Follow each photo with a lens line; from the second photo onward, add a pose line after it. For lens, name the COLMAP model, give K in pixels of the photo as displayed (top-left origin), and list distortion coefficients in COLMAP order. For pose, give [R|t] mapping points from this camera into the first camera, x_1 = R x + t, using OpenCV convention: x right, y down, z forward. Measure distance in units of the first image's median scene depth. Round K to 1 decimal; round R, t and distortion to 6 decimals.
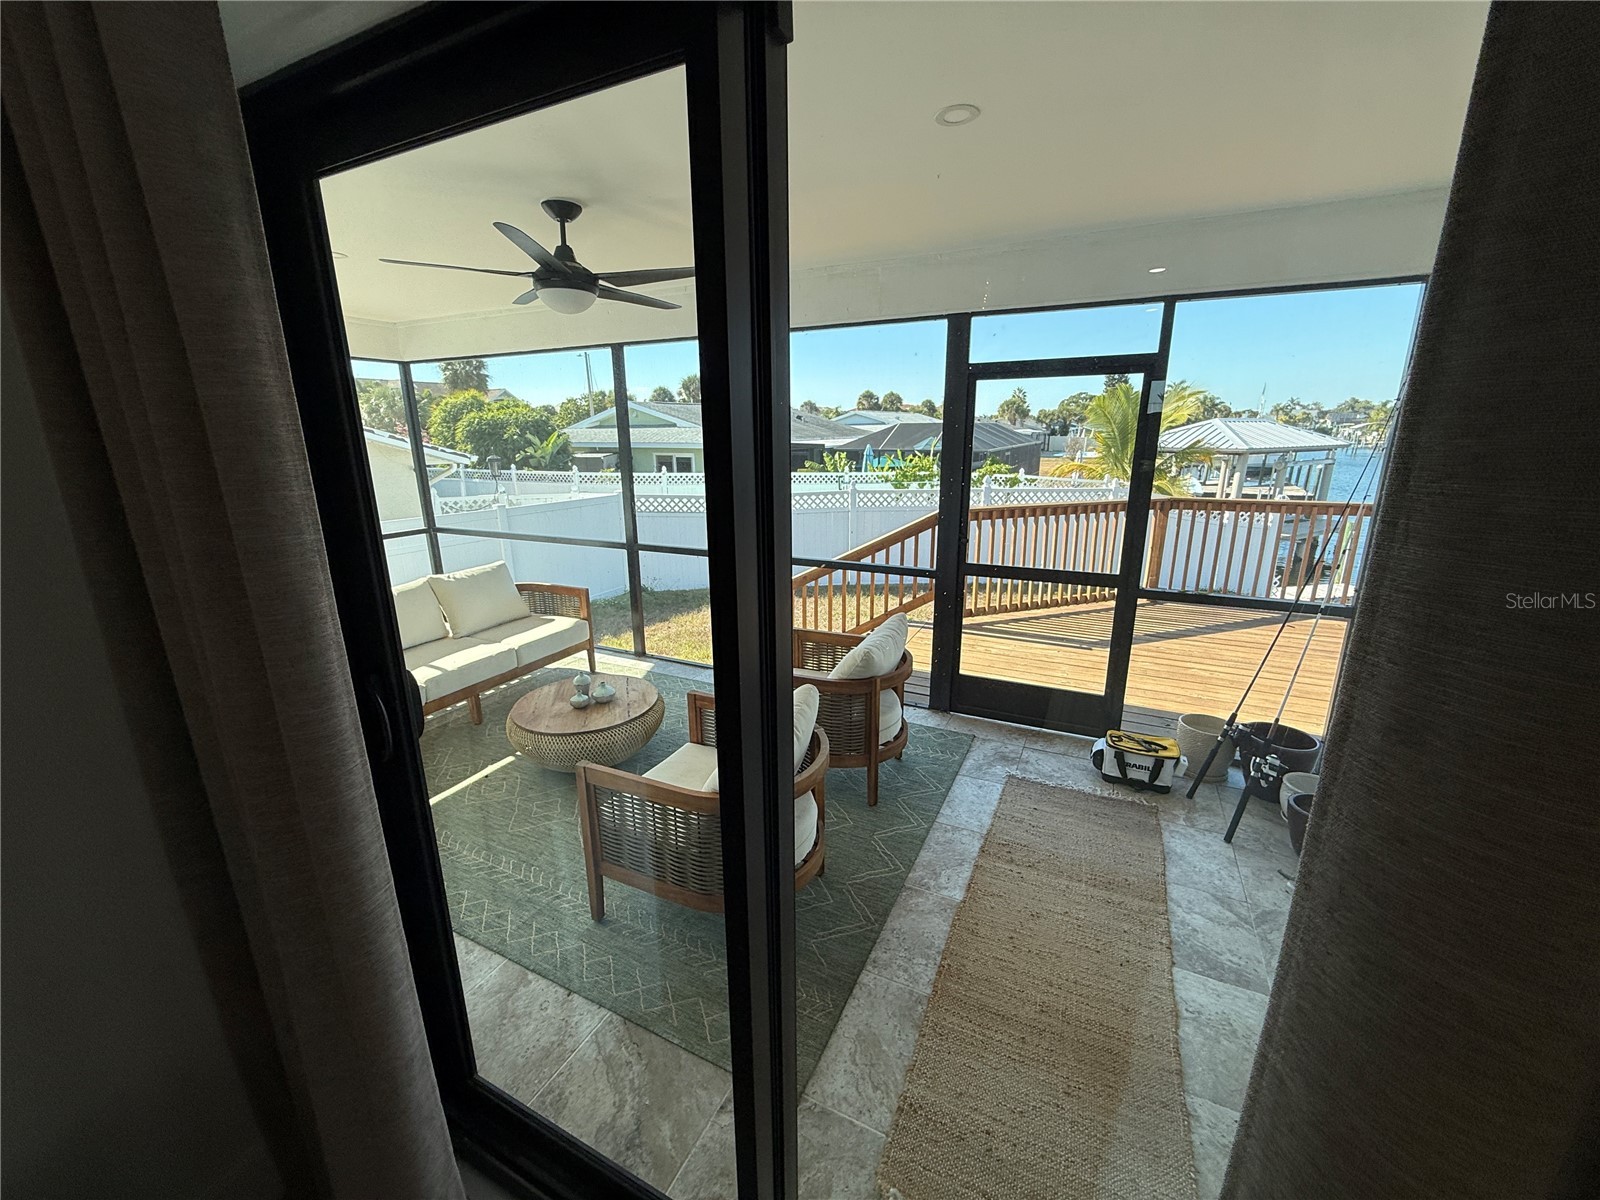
lens RADIAL K [[635.7, 0, 797.8], [0, 635.7, 607.4], [0, 0, 1]] dist [-0.002433, 0.000271]
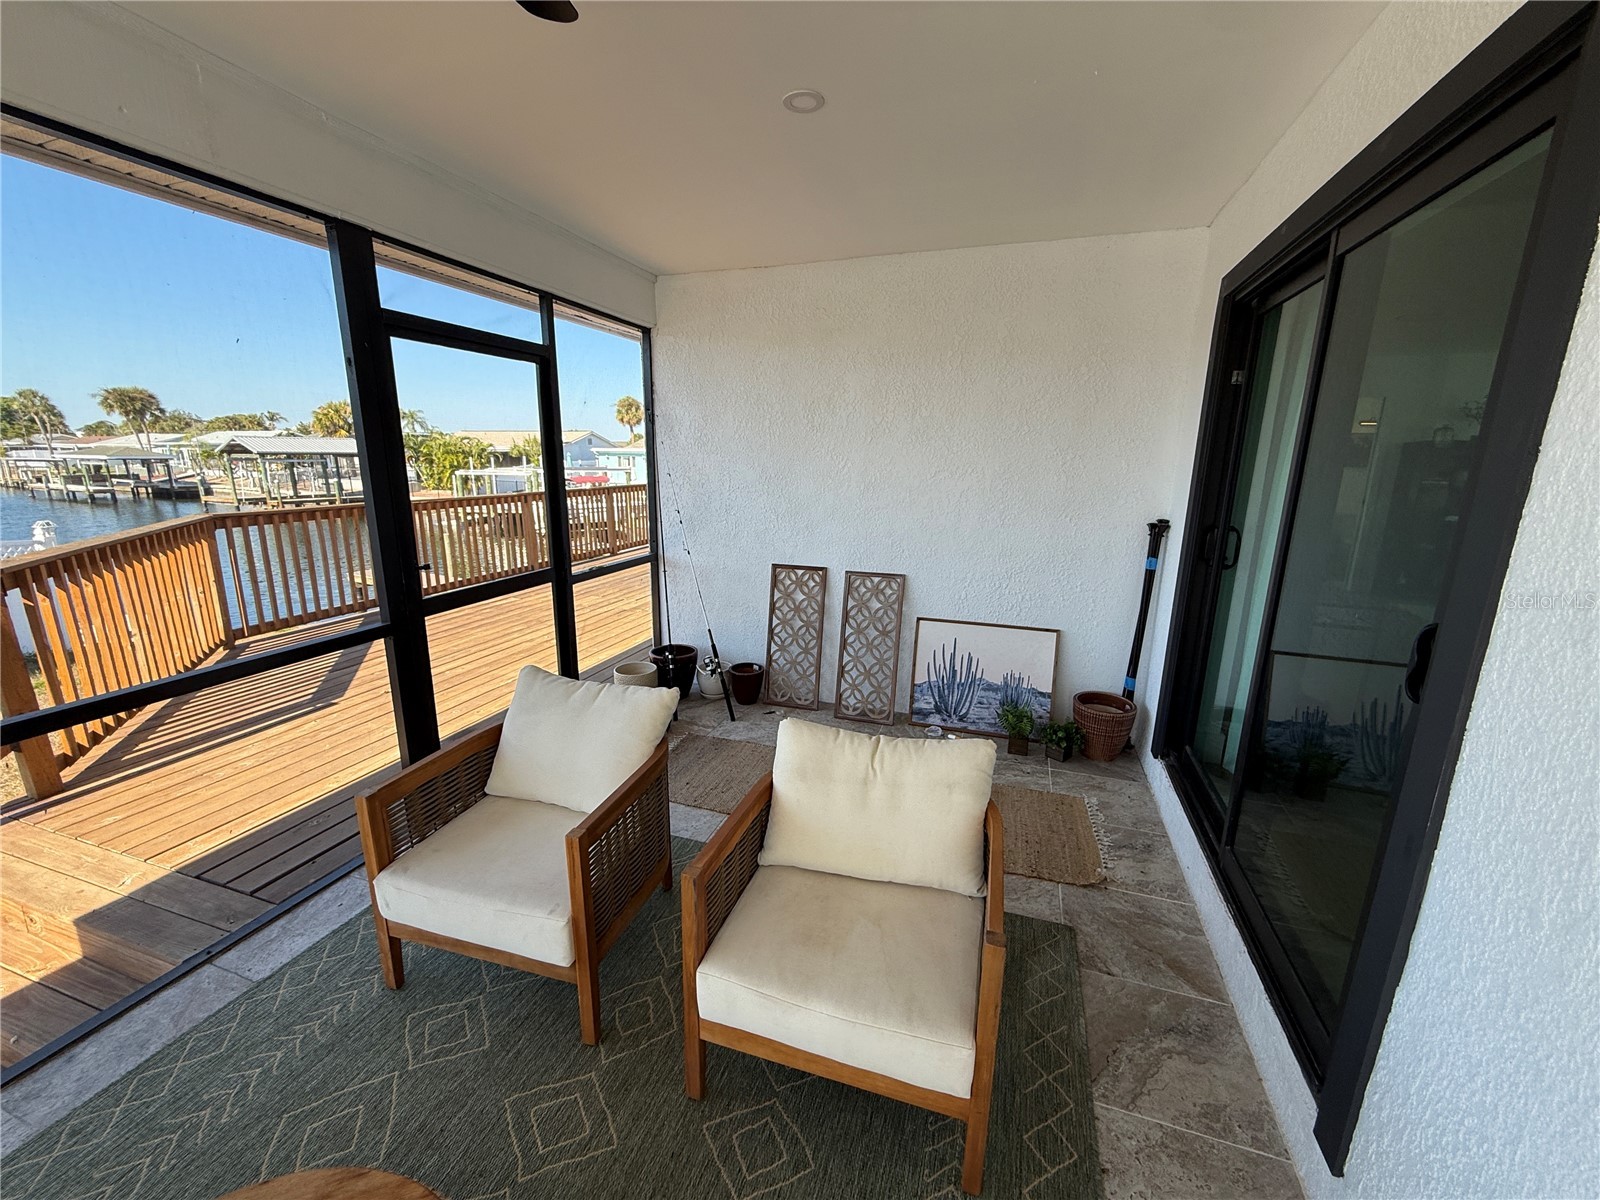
lens RADIAL K [[635.7, 0, 797.5], [0, 635.7, 603.3], [0, 0, 1]] dist [-0.002433, 0.000271]
pose [[-0.129709, -0.221240, 0.966555, -0.555214], [0.253496, 0.934997, 0.248035, -0.161439], [-0.958601, 0.277190, -0.065194, 0.772997]]
